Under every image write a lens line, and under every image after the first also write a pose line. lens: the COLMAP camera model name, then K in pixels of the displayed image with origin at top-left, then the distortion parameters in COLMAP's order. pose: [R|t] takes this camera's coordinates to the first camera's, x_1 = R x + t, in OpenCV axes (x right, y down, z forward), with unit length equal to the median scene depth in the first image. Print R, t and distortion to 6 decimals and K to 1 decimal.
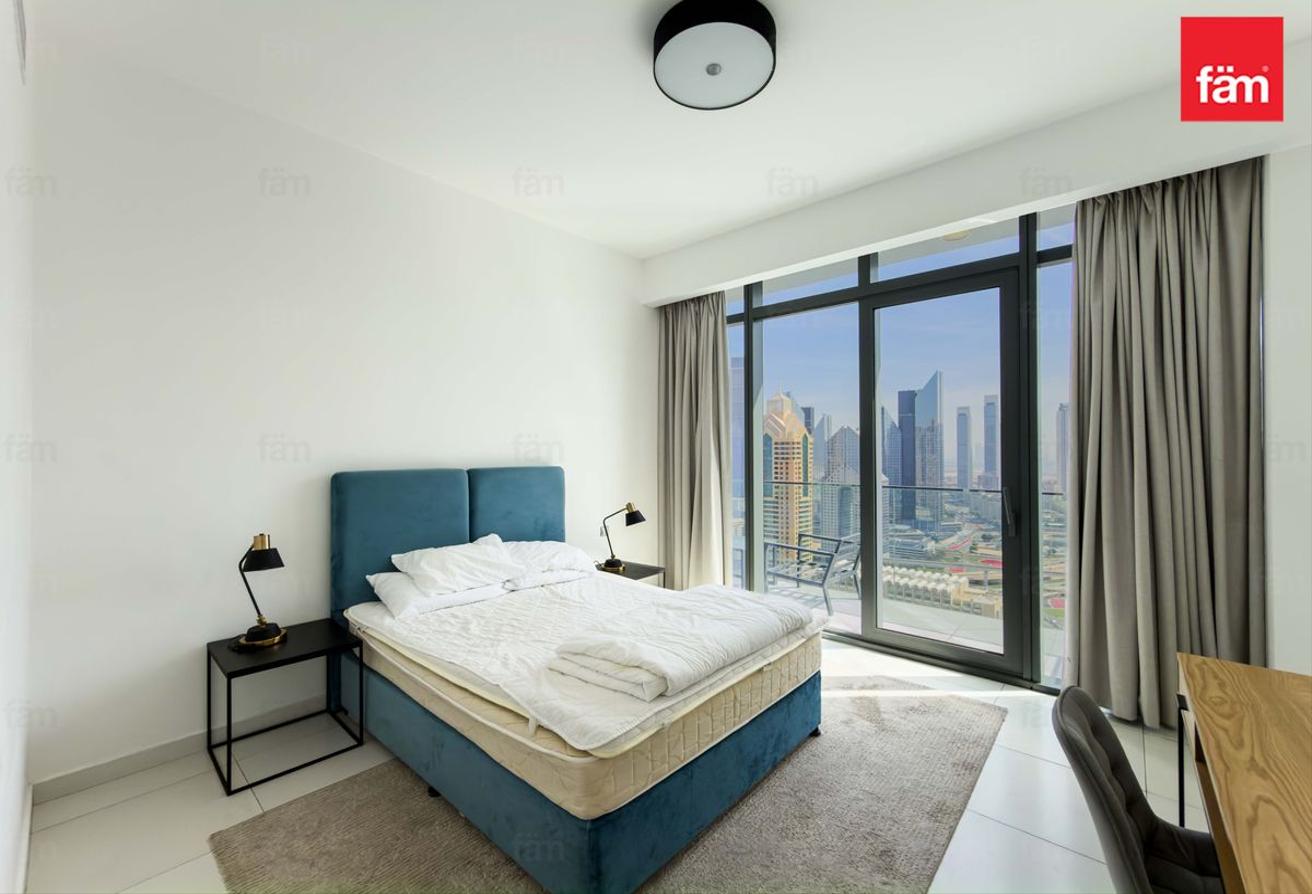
lens RADIAL K [[562.5, 0, 635.8], [0, 562.5, 440.7], [0, 0, 1]] dist [0.009200, -0.000803]
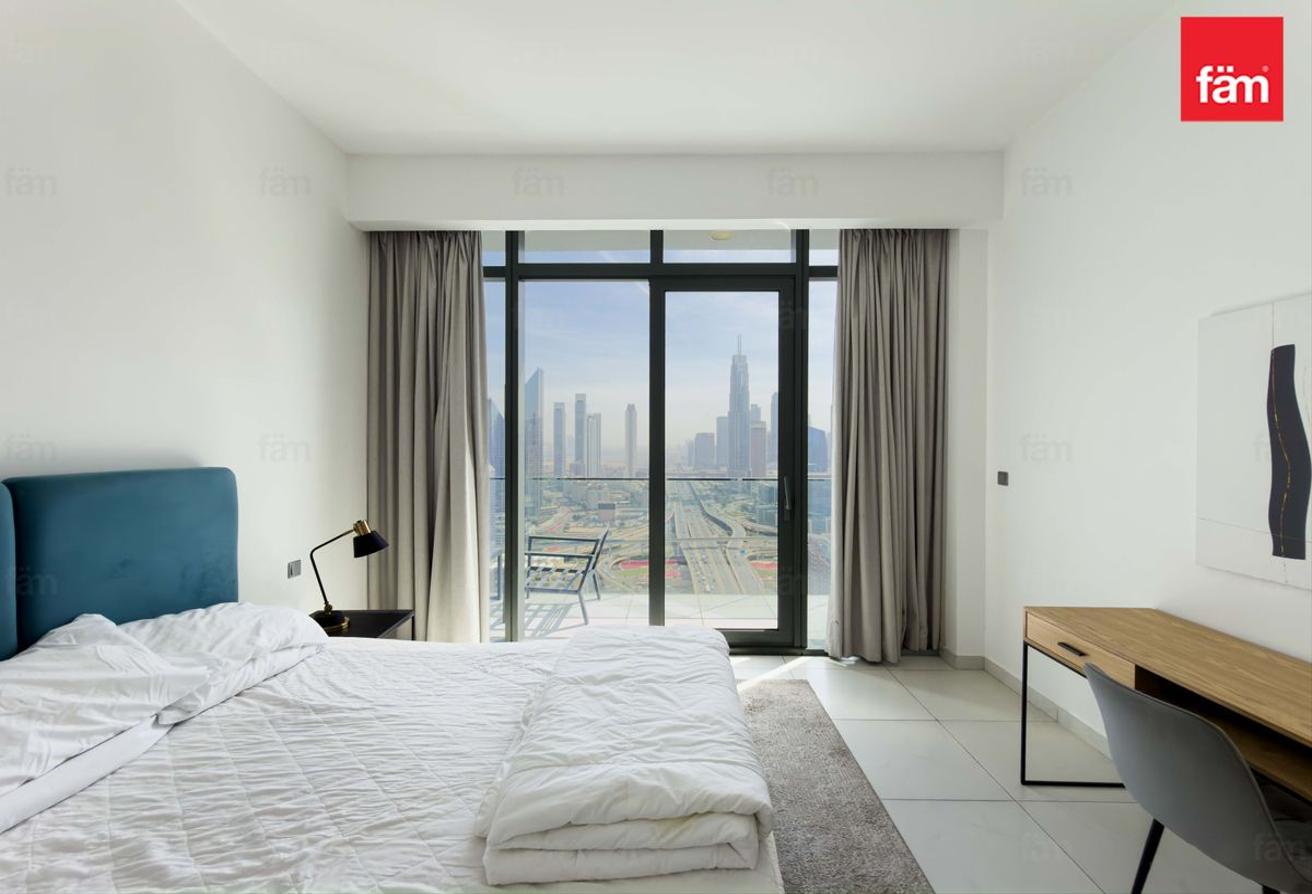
lens RADIAL K [[562.5, 0, 673.4], [0, 562.5, 444.1], [0, 0, 1]] dist [0.009200, -0.000803]
pose [[0.727208, 0.002705, 0.686411, -0.246149], [-0.018597, 0.999703, 0.015762, 0.006761], [-0.686165, -0.024227, 0.727043, 0.353920]]
